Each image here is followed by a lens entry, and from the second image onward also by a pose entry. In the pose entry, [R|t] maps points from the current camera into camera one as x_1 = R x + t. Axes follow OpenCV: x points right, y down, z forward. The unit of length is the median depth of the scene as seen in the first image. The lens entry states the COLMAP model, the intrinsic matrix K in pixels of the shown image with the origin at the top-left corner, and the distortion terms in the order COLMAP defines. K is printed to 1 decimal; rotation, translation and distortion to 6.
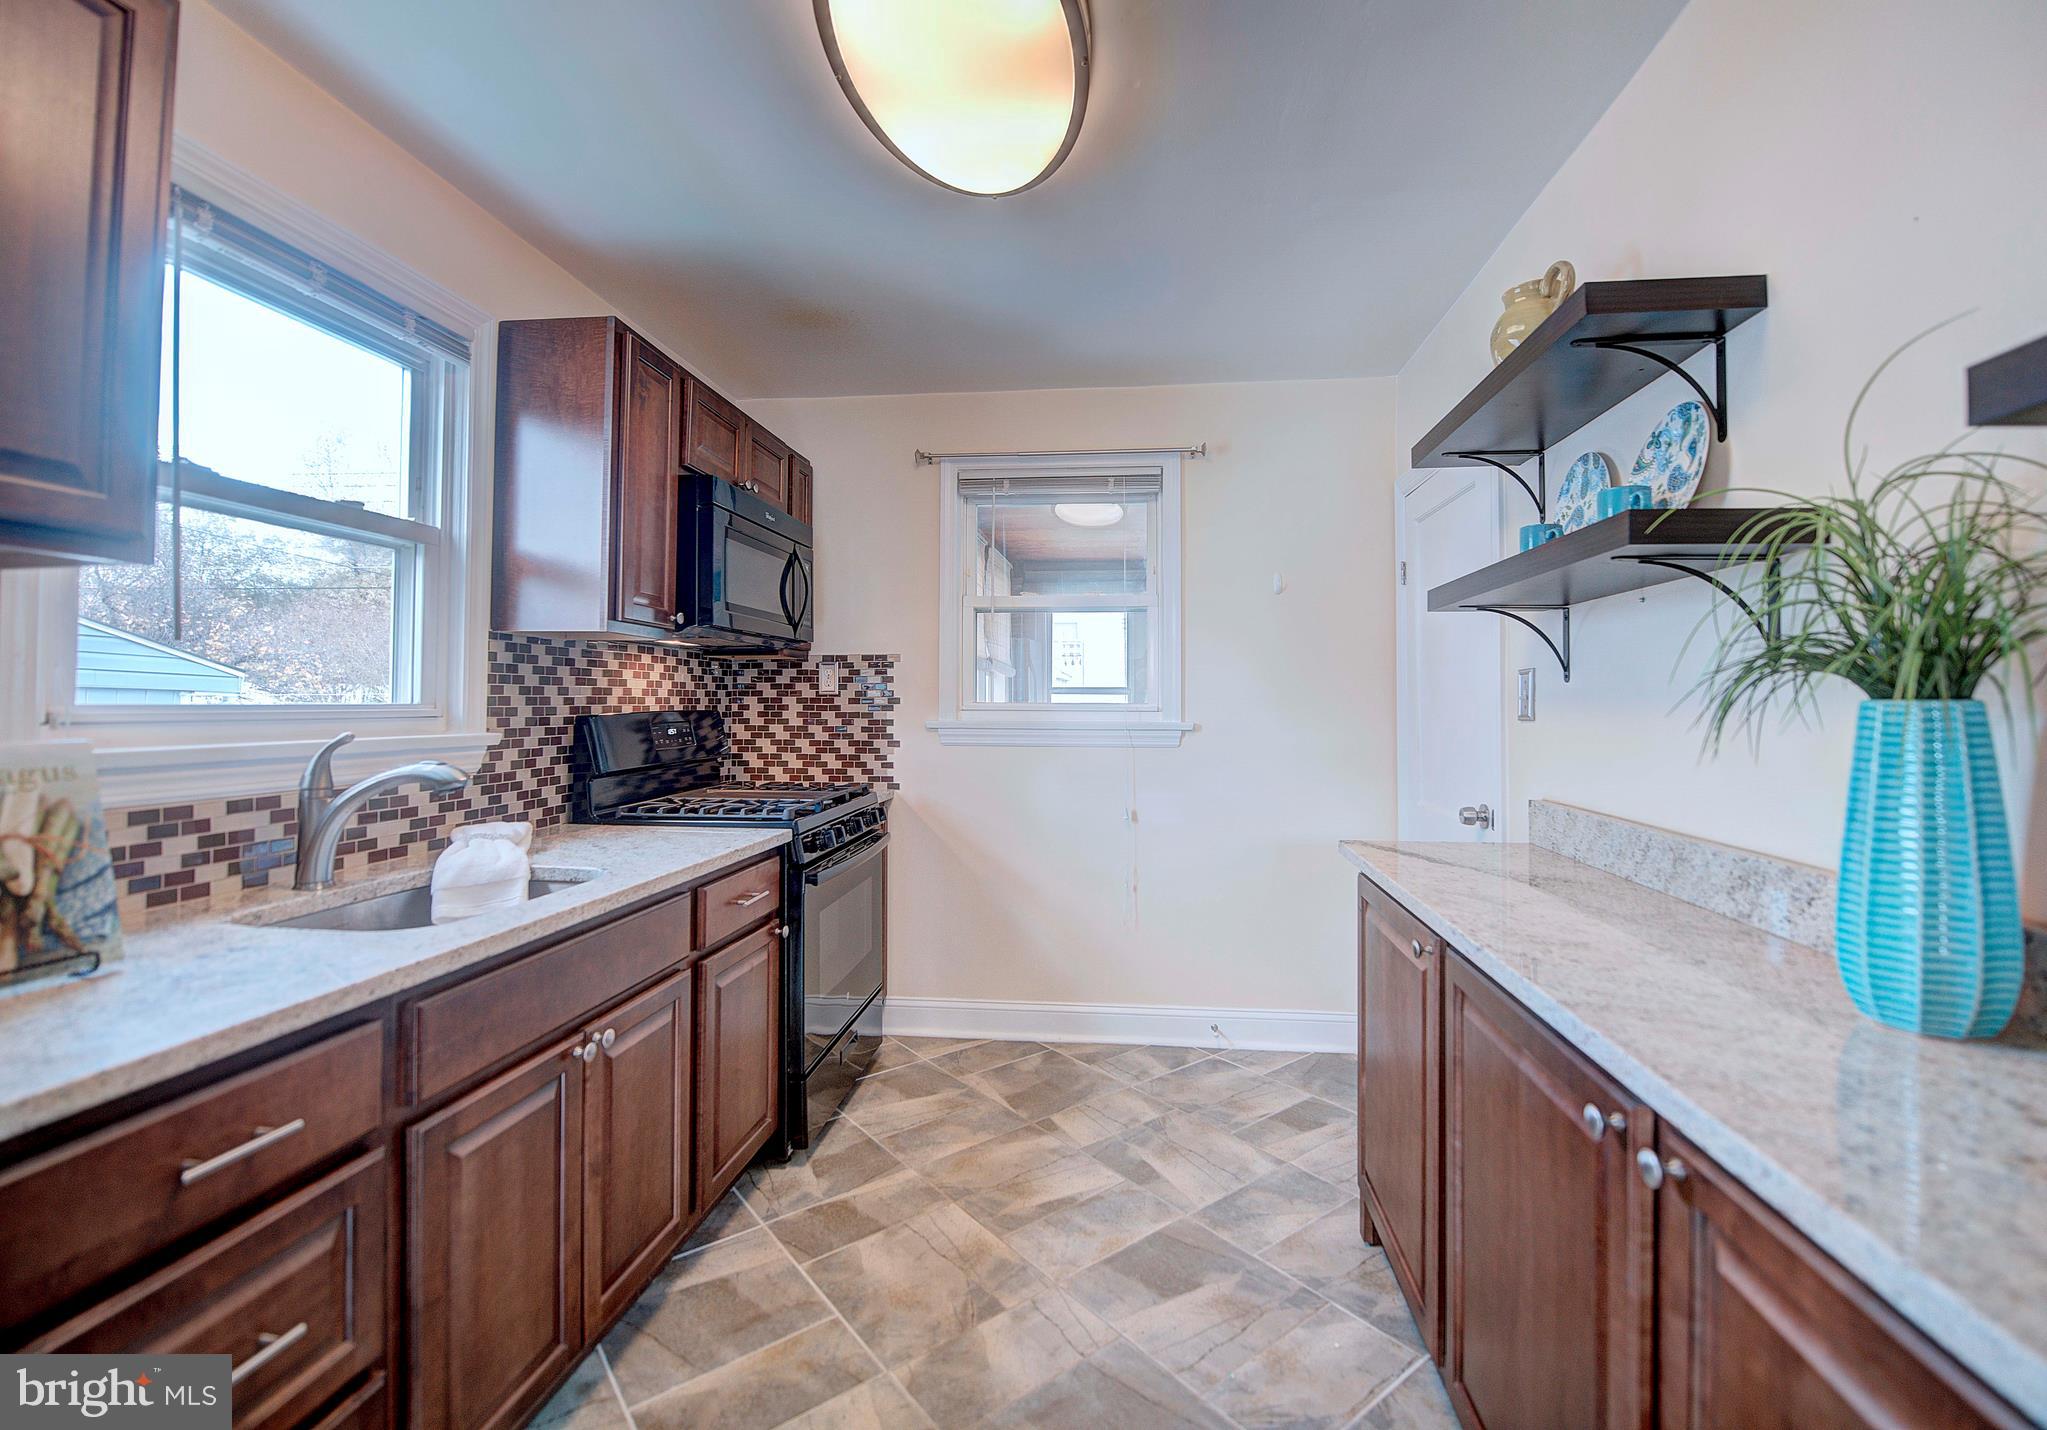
lens RADIAL K [[889.0, 0, 1056.5], [0, 889.0, 682.7], [0, 0, 1]] dist [-0.002790, -0.007693]
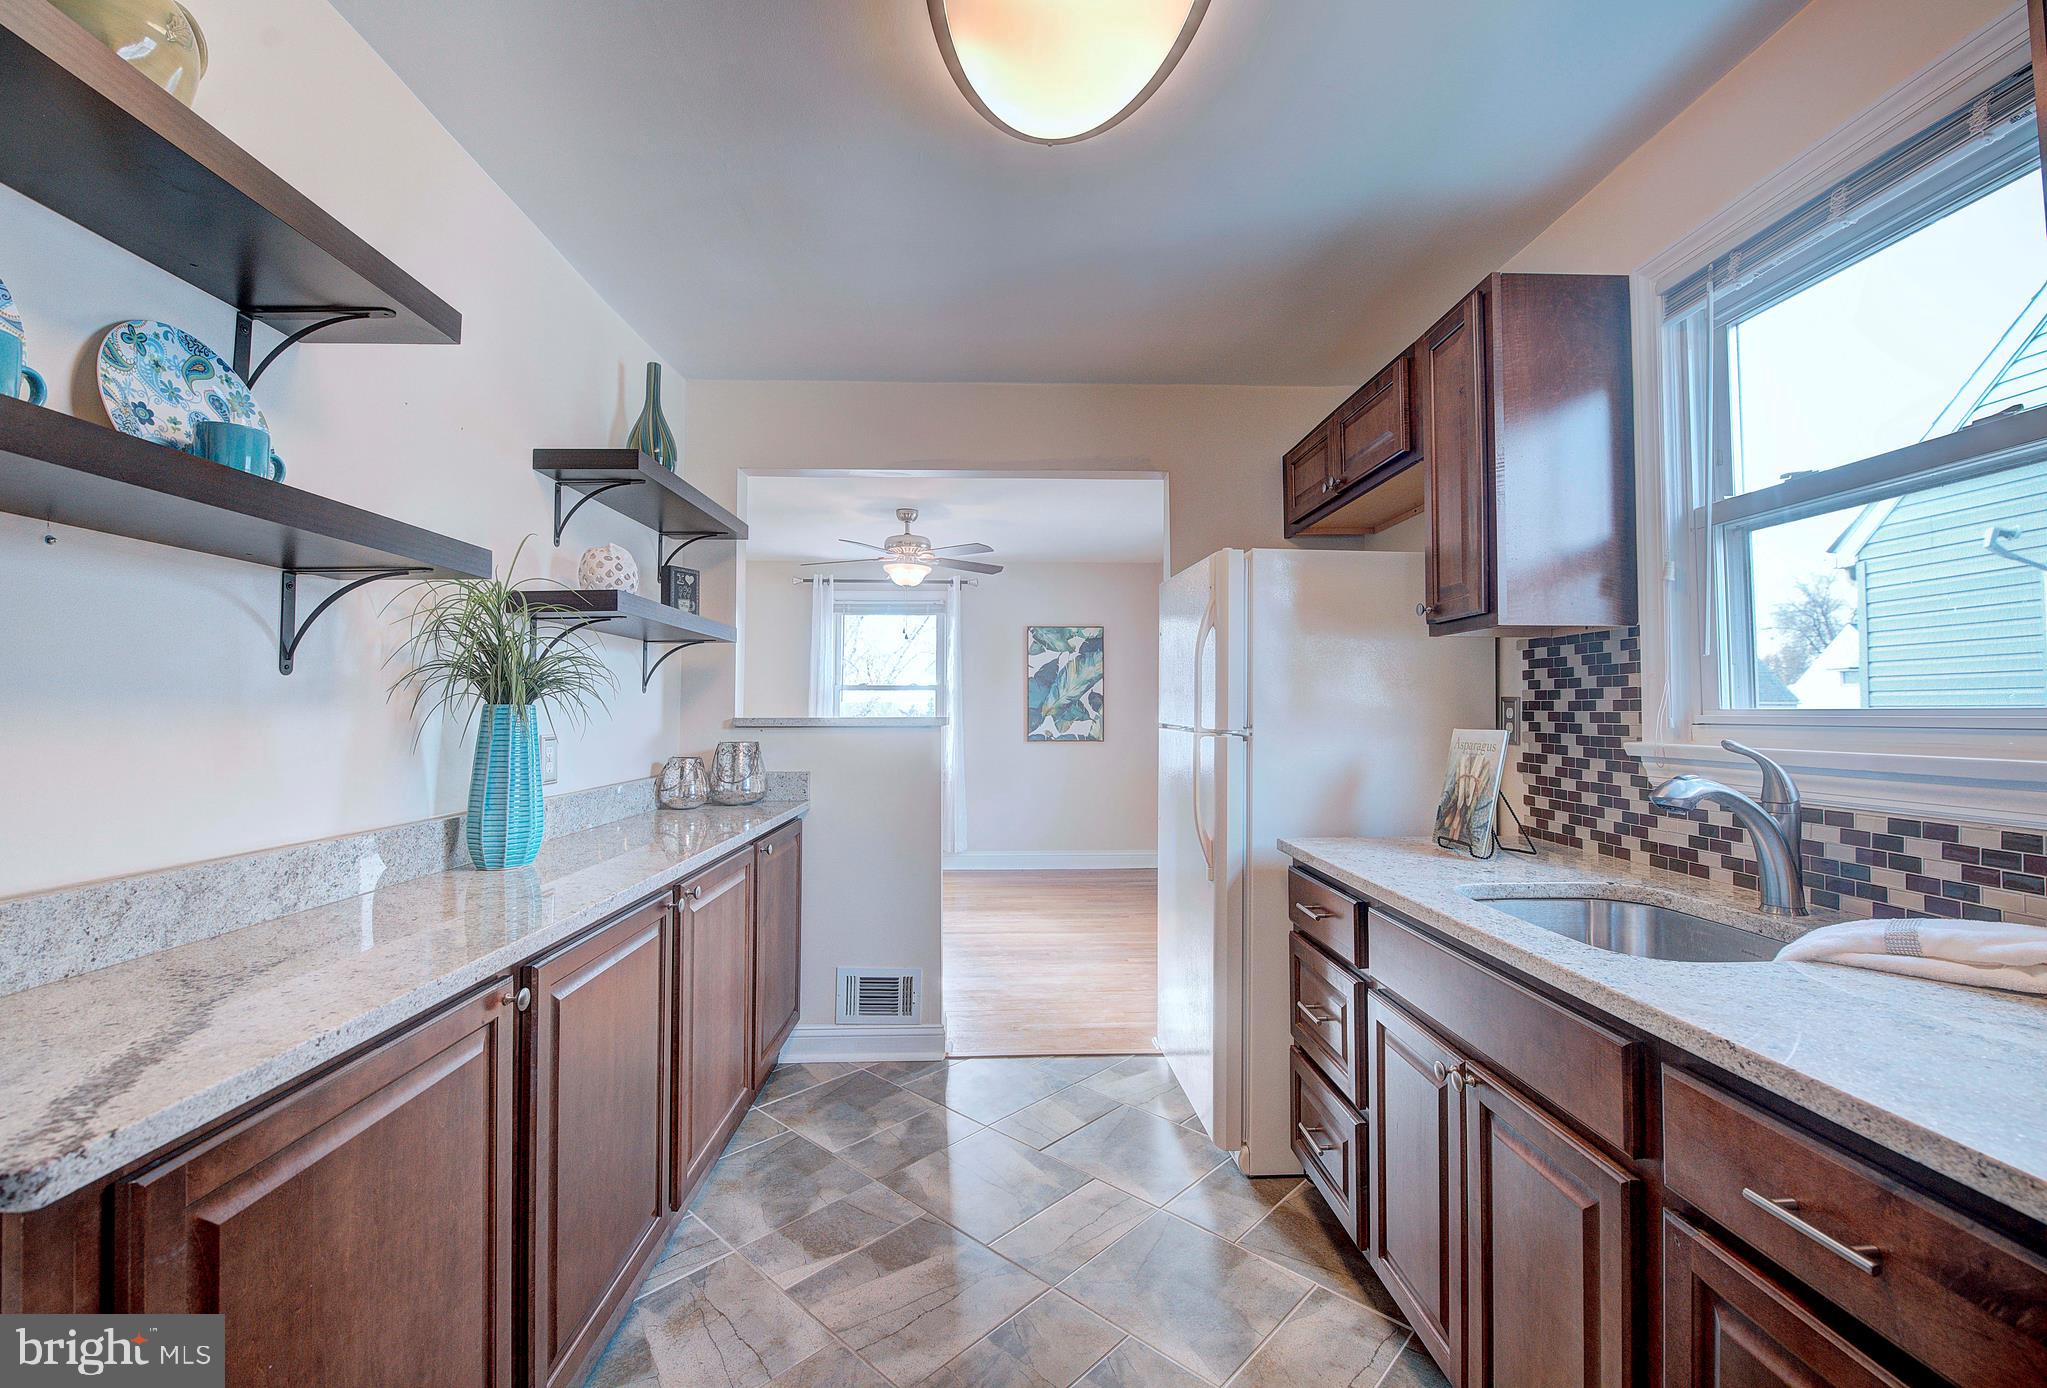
lens RADIAL K [[895.6, 0, 974.2], [0, 895.6, 678.3], [0, 0, 1]] dist [-0.001715, -0.008356]
pose [[-0.996106, -0.005711, -0.087981, 0.041666], [-0.000417, 0.998194, -0.060072, 0.033775], [0.088165, -0.059801, -0.994309, 1.279087]]
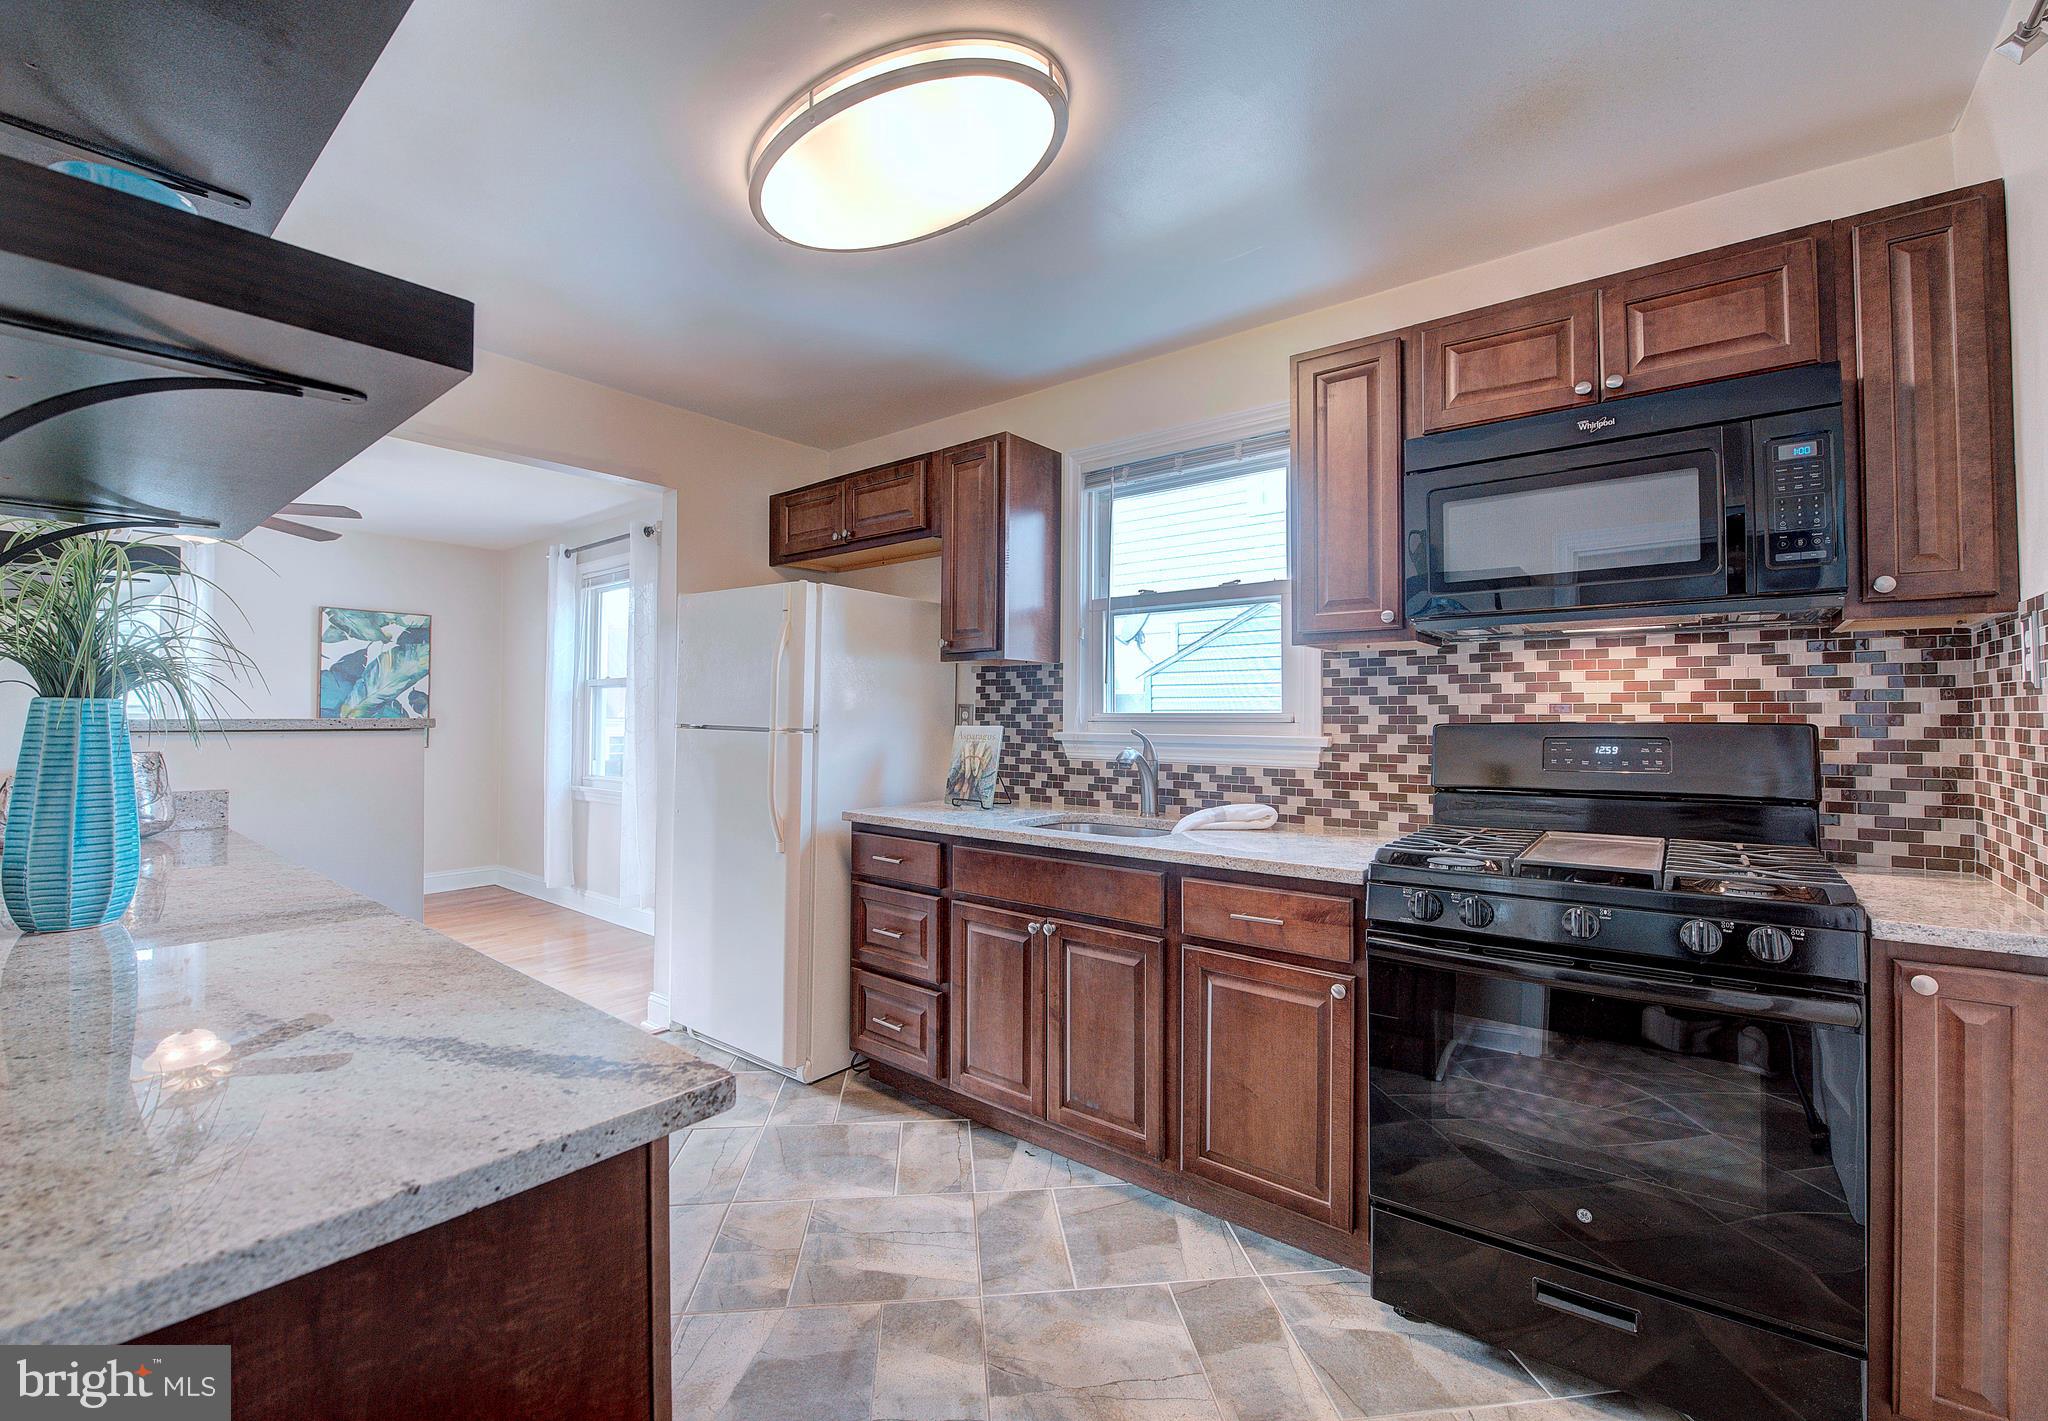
lens RADIAL K [[902.2, 0, 1065.9], [0, 902.2, 697.1], [0, 0, 1]] dist [-0.014259, -0.000259]
pose [[-0.534464, -0.021642, -0.844914, 0.544391], [0.015555, 0.999251, -0.035435, 0.038091], [0.845048, -0.032081, -0.533727, 1.272800]]
